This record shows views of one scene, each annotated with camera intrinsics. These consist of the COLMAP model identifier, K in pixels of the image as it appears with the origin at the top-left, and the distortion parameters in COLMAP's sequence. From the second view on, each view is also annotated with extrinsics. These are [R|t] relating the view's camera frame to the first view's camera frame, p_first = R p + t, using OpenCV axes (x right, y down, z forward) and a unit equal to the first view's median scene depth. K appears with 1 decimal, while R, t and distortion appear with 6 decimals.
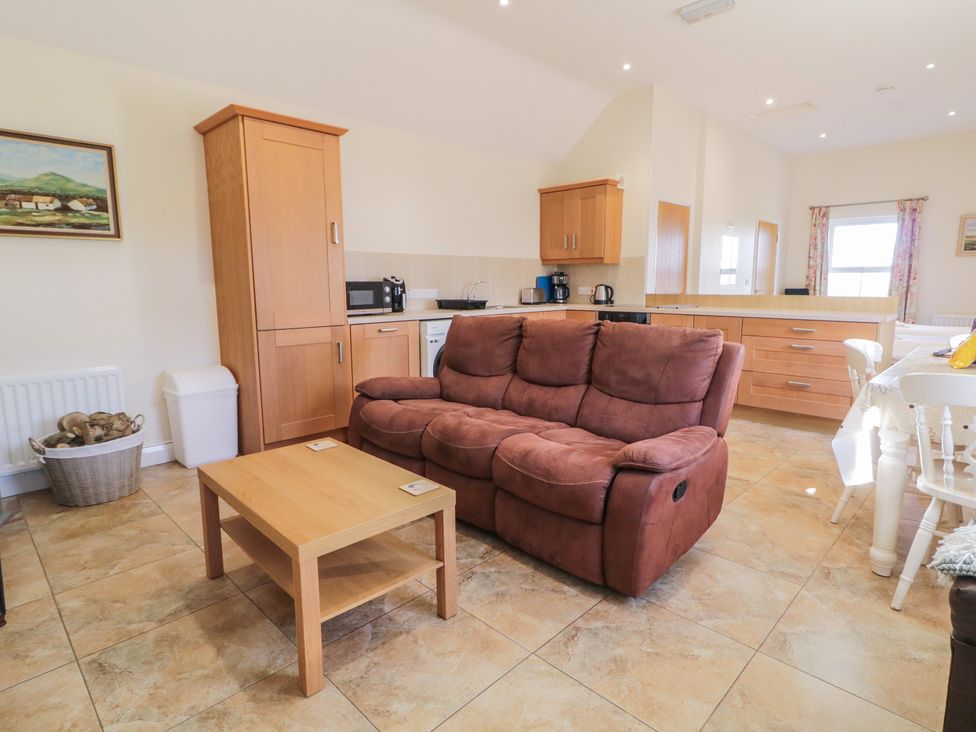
lens RADIAL K [[532.8, 0, 494.4], [0, 532.8, 361.0], [0, 0, 1]] dist [0.000658, 0.000482]
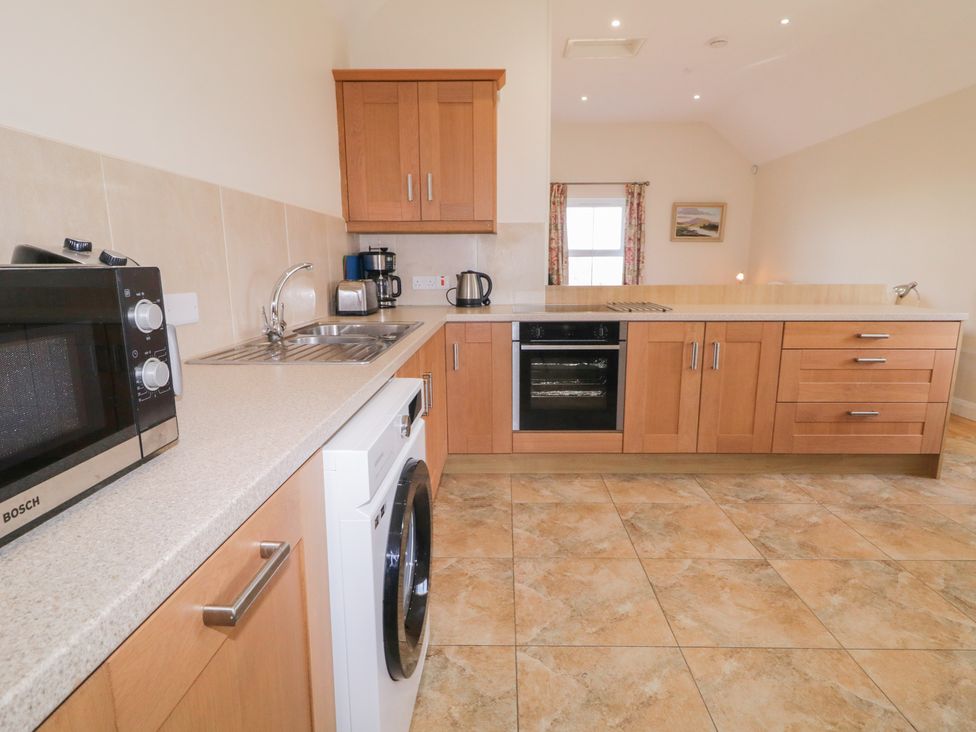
lens RADIAL K [[532.8, 0, 494.4], [0, 532.8, 361.0], [0, 0, 1]] dist [0.000658, 0.000482]
pose [[0.728288, -0.121993, 0.674325, -0.167212], [0.102479, 0.992350, 0.068848, -0.085594], [-0.677565, 0.018963, 0.735218, 0.572261]]
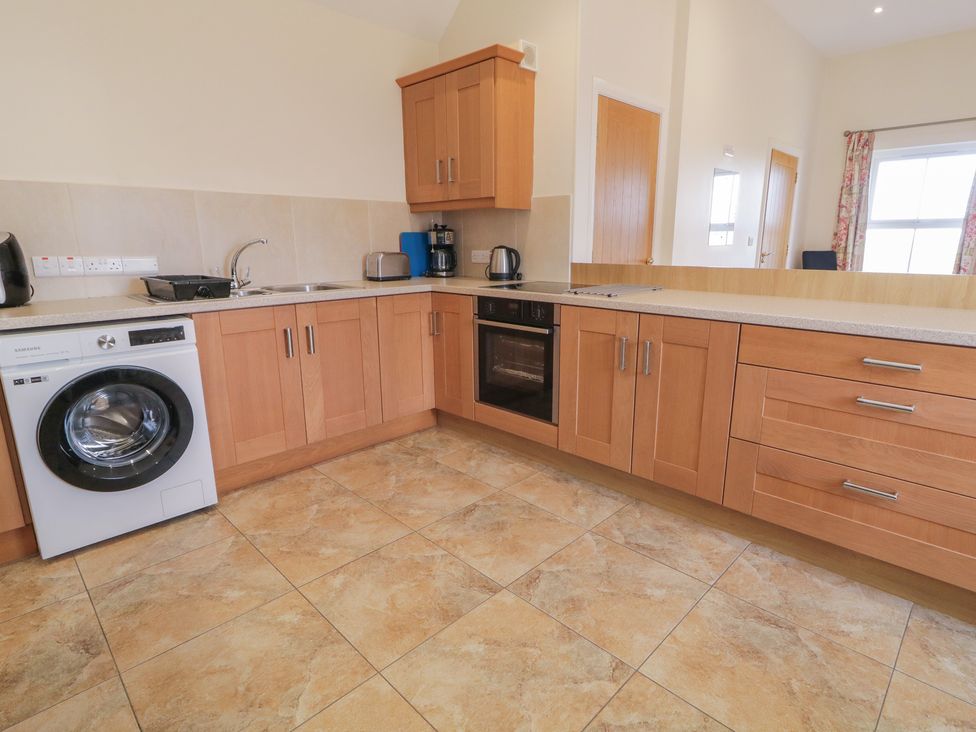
lens RADIAL K [[521.0, 0, 494.0], [0, 521.0, 358.7], [0, 0, 1]] dist [0.000446, 0.000506]
pose [[0.999986, 0.002306, -0.004847, 0.195516], [-0.001934, 0.997141, 0.075539, -0.063619], [0.005007, -0.075529, 0.997131, 0.421227]]
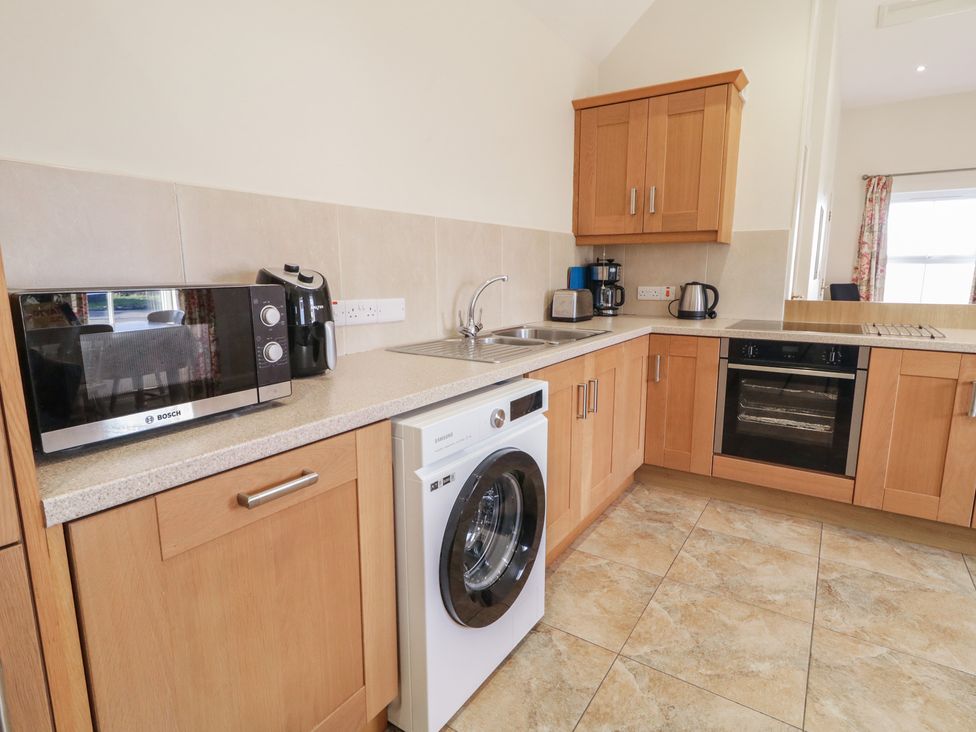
lens RADIAL K [[522.7, 0, 491.9], [0, 522.7, 359.9], [0, 0, 1]] dist [-0.000227, -0.000115]
pose [[0.982777, -0.028432, 0.182596, -0.100042], [0.024626, 0.999430, 0.023078, -0.081844], [-0.183148, -0.018183, 0.982917, 0.512905]]
